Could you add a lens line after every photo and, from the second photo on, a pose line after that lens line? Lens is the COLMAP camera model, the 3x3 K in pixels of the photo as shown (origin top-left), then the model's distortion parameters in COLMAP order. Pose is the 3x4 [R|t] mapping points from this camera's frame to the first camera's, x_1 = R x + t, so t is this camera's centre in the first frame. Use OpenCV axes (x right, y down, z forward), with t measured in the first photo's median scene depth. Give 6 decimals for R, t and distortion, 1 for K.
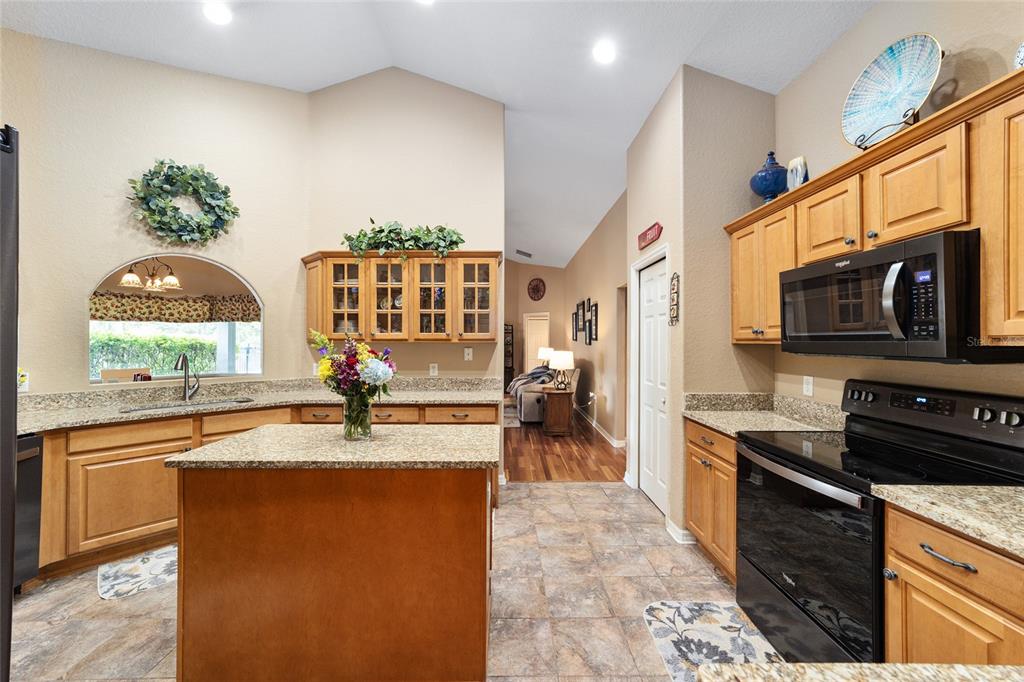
lens RADIAL K [[392.0, 0, 509.2], [0, 392.0, 339.7], [0, 0, 1]] dist [-0.018397, 0.010647]
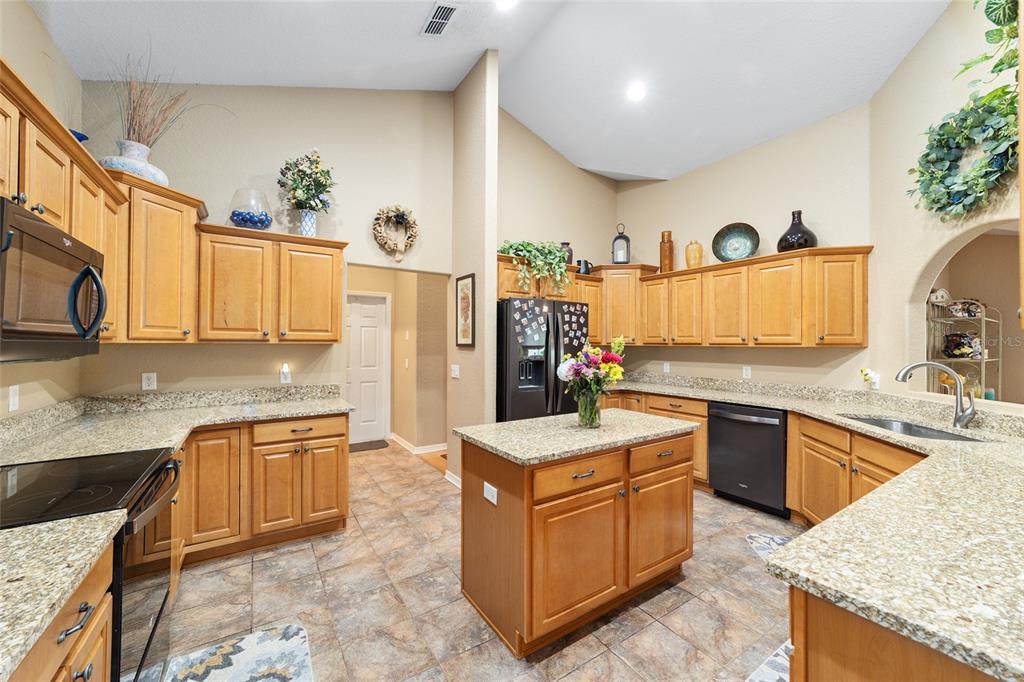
lens RADIAL K [[392.0, 0, 509.2], [0, 392.0, 339.7], [0, 0, 1]] dist [-0.018397, 0.010647]
pose [[-0.839796, -0.012760, -0.542751, 0.253123], [-0.004633, 0.999856, -0.016337, 0.005269], [0.542882, -0.011205, -0.839735, 1.022407]]
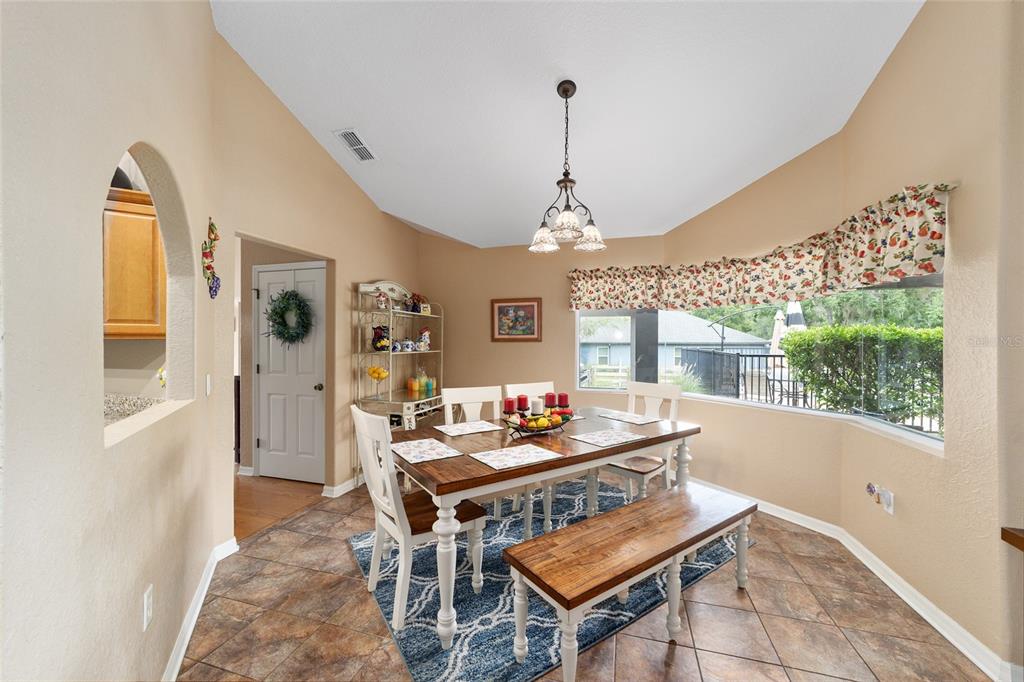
lens RADIAL K [[393.4, 0, 509.9], [0, 393.4, 343.2], [0, 0, 1]] dist [-0.021394, 0.010437]
pose [[-0.279713, 0.001745, -0.960082, -0.464318], [0.003071, 0.999995, 0.000923, 0.012160], [0.960079, -0.002690, -0.279717, 1.421801]]
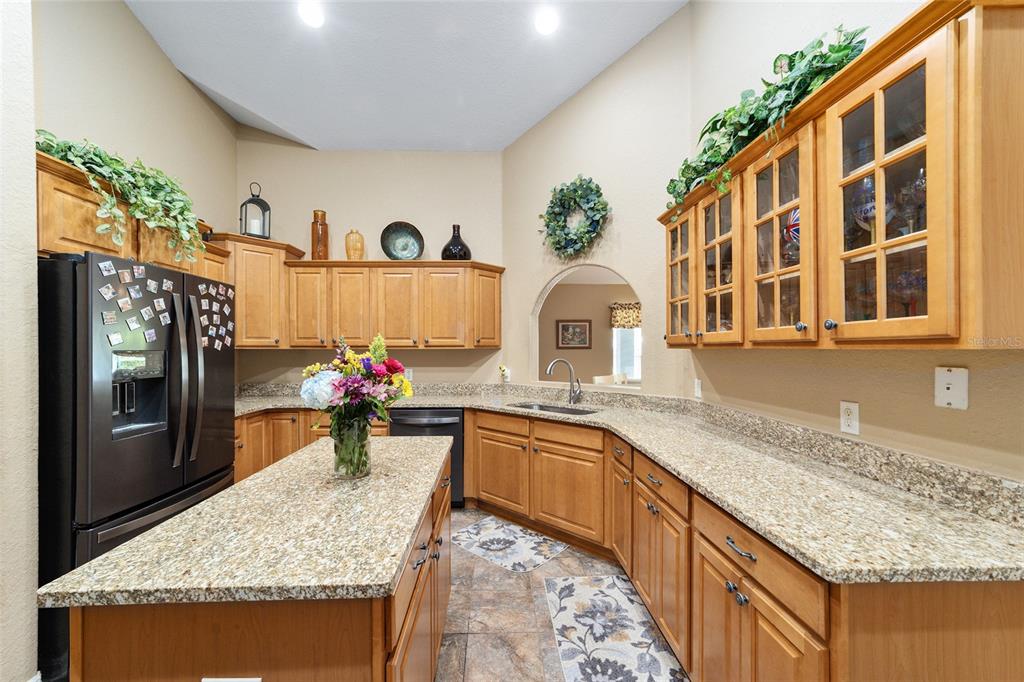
lens RADIAL K [[396.8, 0, 507.6], [0, 396.8, 348.6], [0, 0, 1]] dist [-0.019629, 0.010568]
pose [[0.028723, -0.000046, -0.999587, 0.214773], [0.006294, 0.999980, 0.000135, 0.004209], [0.999568, -0.006296, 0.028723, 0.701779]]
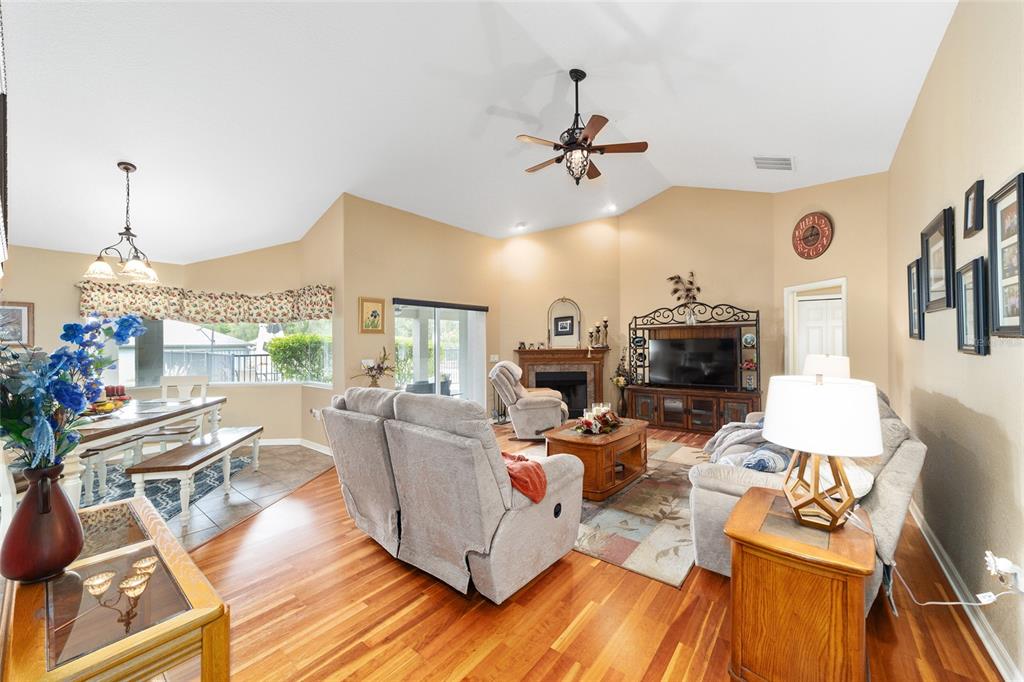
lens RADIAL K [[392.0, 0, 509.2], [0, 392.0, 339.7], [0, 0, 1]] dist [-0.018397, 0.010647]
pose [[0.778838, -0.009492, -0.627153, 0.236521], [0.009278, 0.999950, -0.003612, 0.002516], [0.627156, -0.003005, 0.778888, 1.146365]]
